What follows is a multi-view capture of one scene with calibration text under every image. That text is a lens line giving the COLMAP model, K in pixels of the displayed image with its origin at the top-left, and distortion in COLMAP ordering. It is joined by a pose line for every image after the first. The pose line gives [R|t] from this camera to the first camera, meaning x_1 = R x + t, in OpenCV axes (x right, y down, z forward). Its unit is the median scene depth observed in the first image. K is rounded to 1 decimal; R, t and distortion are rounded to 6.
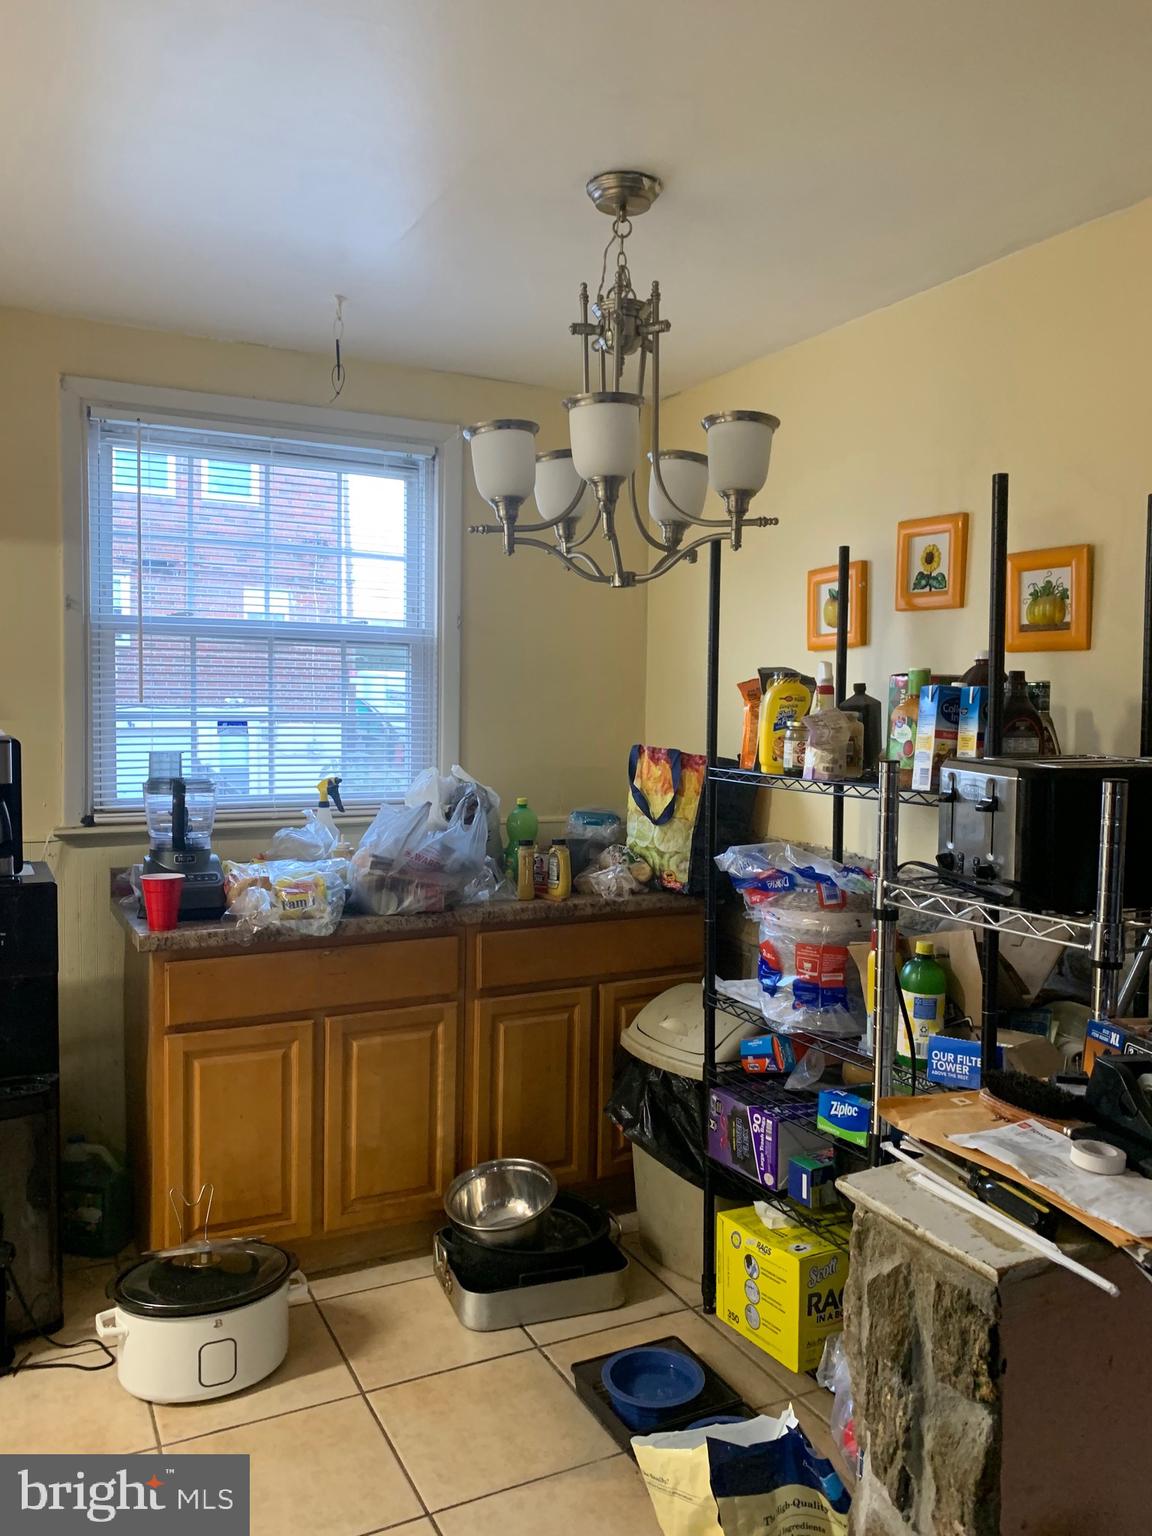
lens RADIAL K [[1178.8, 0, 568.3], [0, 1178.8, 762.5], [0, 0, 1]] dist [-0.003539, 0.000741]
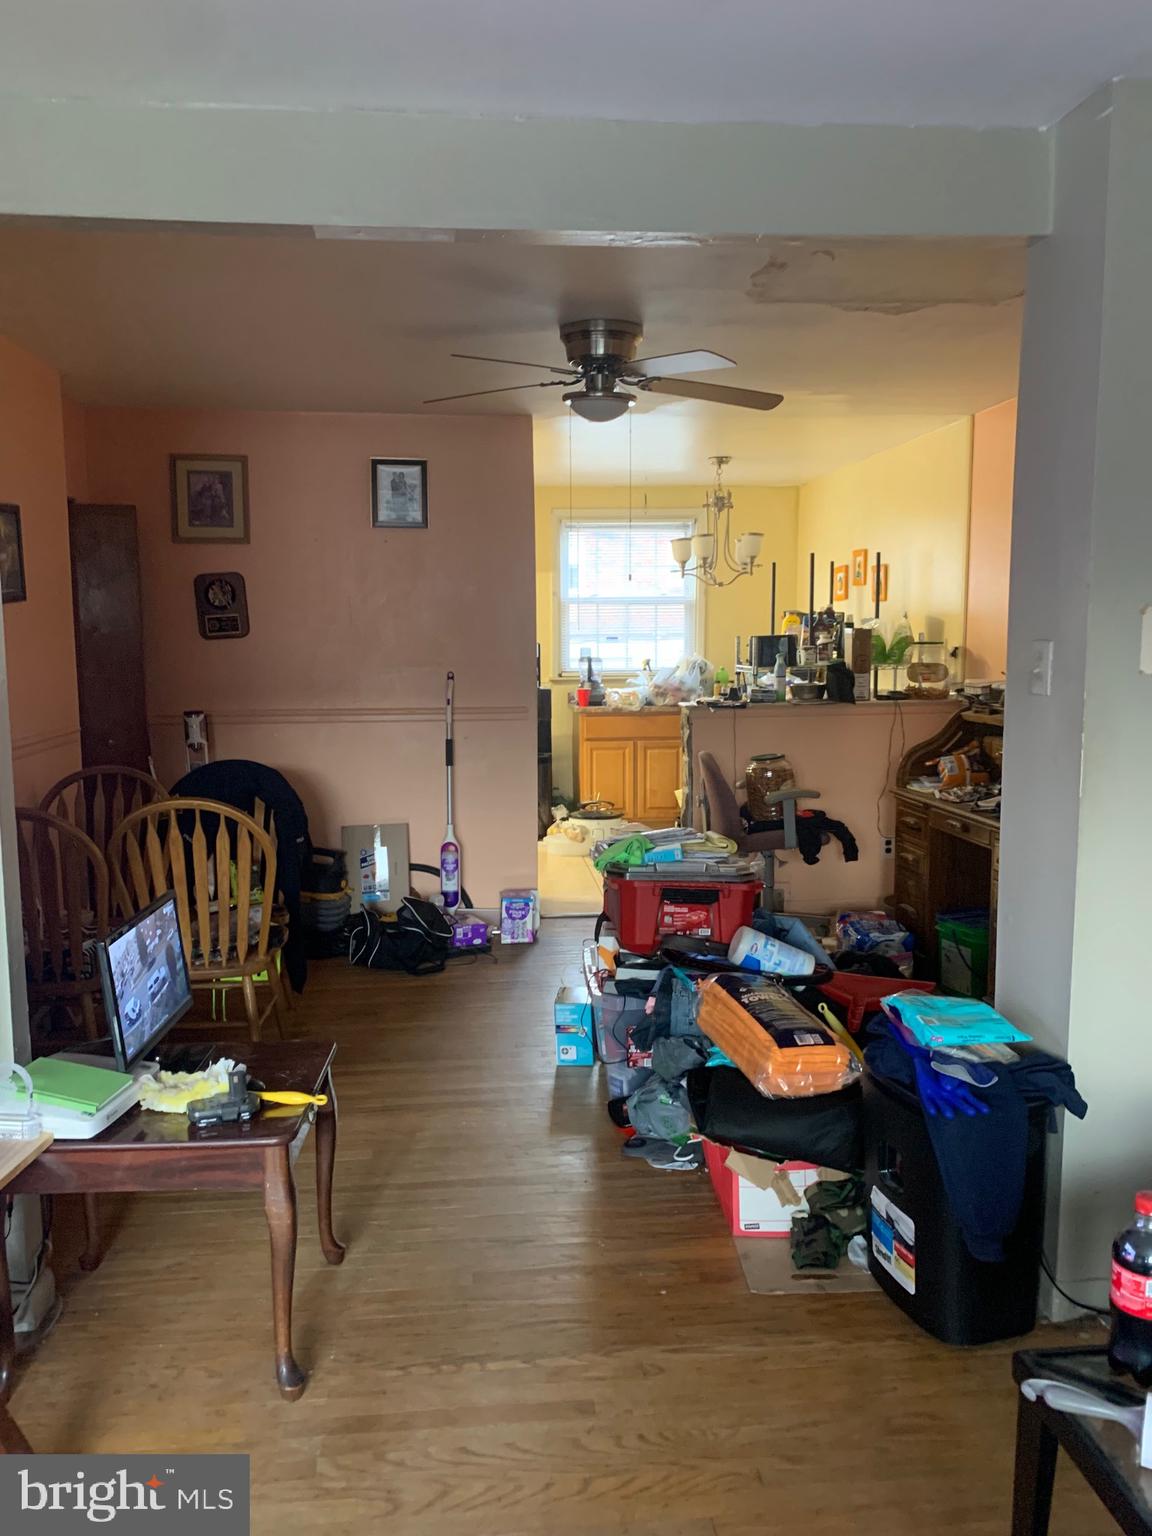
lens RADIAL K [[1178.8, 0, 576.0], [0, 1178.8, 767.8], [0, 0, 1]] dist [-0.003539, 0.000741]
pose [[0.930433, 0.018189, -0.366010, 0.687989], [-0.001386, 0.998935, 0.046118, 0.148468], [0.366459, -0.042403, 0.929467, -1.676503]]
